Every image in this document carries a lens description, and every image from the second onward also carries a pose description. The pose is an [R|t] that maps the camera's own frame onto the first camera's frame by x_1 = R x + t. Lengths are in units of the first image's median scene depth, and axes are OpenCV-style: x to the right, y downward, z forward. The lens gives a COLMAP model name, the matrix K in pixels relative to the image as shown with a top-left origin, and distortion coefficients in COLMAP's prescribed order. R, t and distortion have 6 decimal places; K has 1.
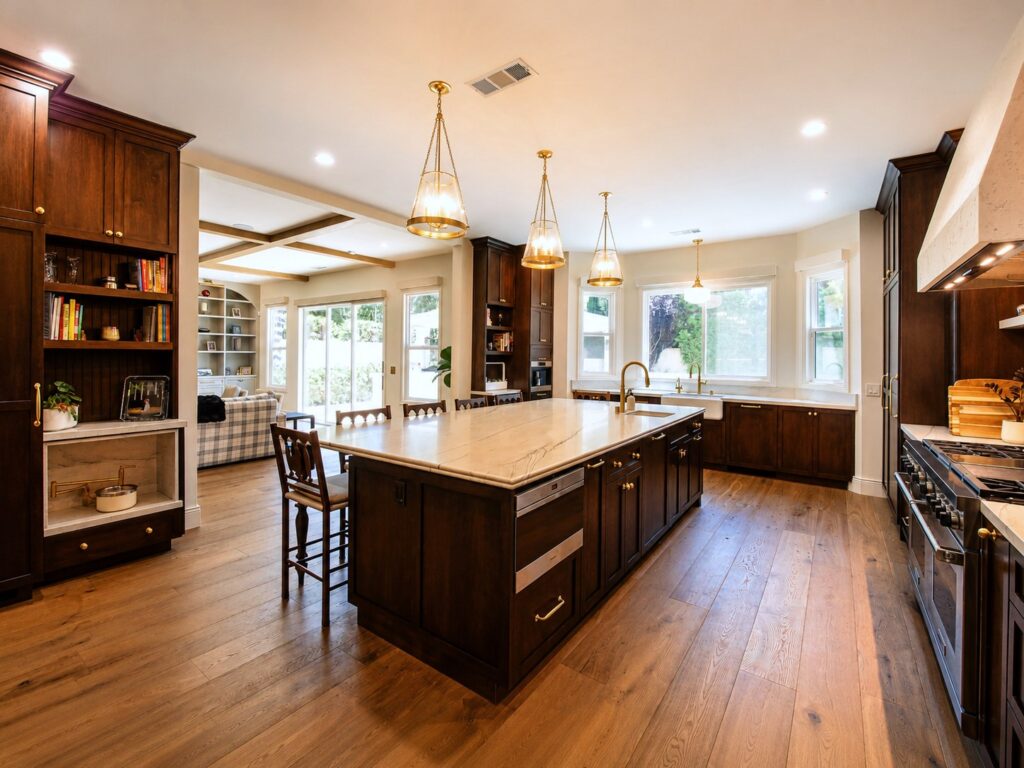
lens RADIAL K [[461.4, 0, 512.8], [0, 461.4, 356.4], [0, 0, 1]] dist [-0.001674, -0.000119]
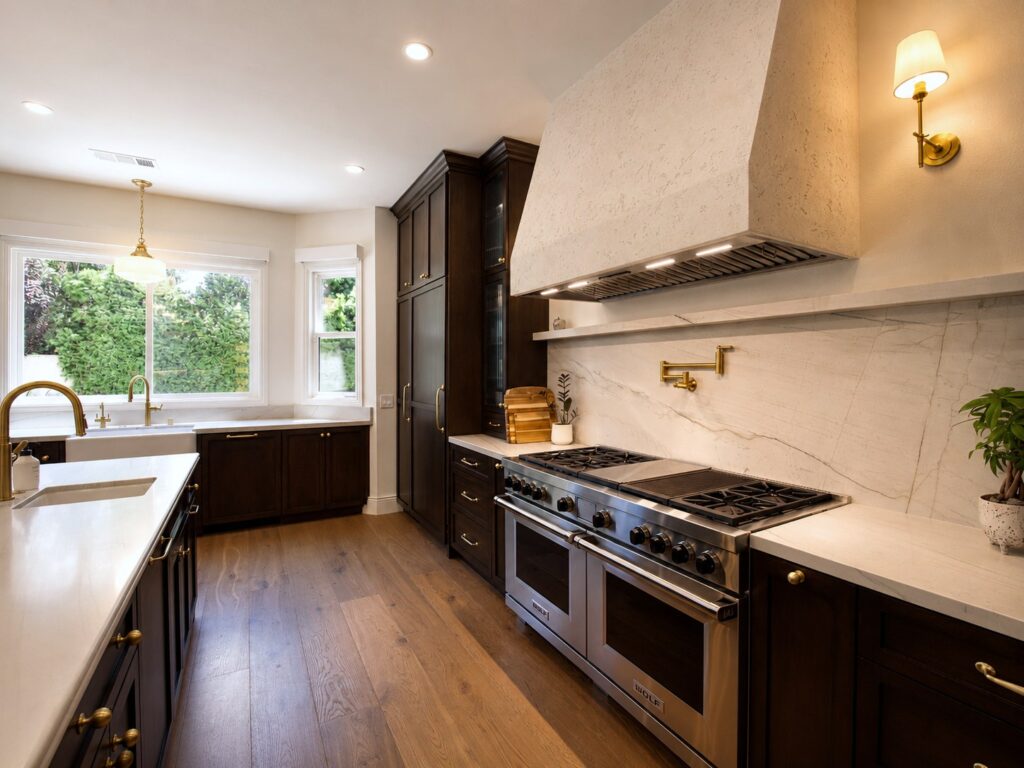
lens RADIAL K [[446.1, 0, 515.4], [0, 446.1, 374.4], [0, 0, 1]] dist [0.001062, 0.000132]
pose [[0.378504, -0.018474, 0.925415, 0.035477], [0.002616, 0.999818, 0.018889, 0.000252], [-0.925596, -0.004728, 0.378484, 0.403691]]
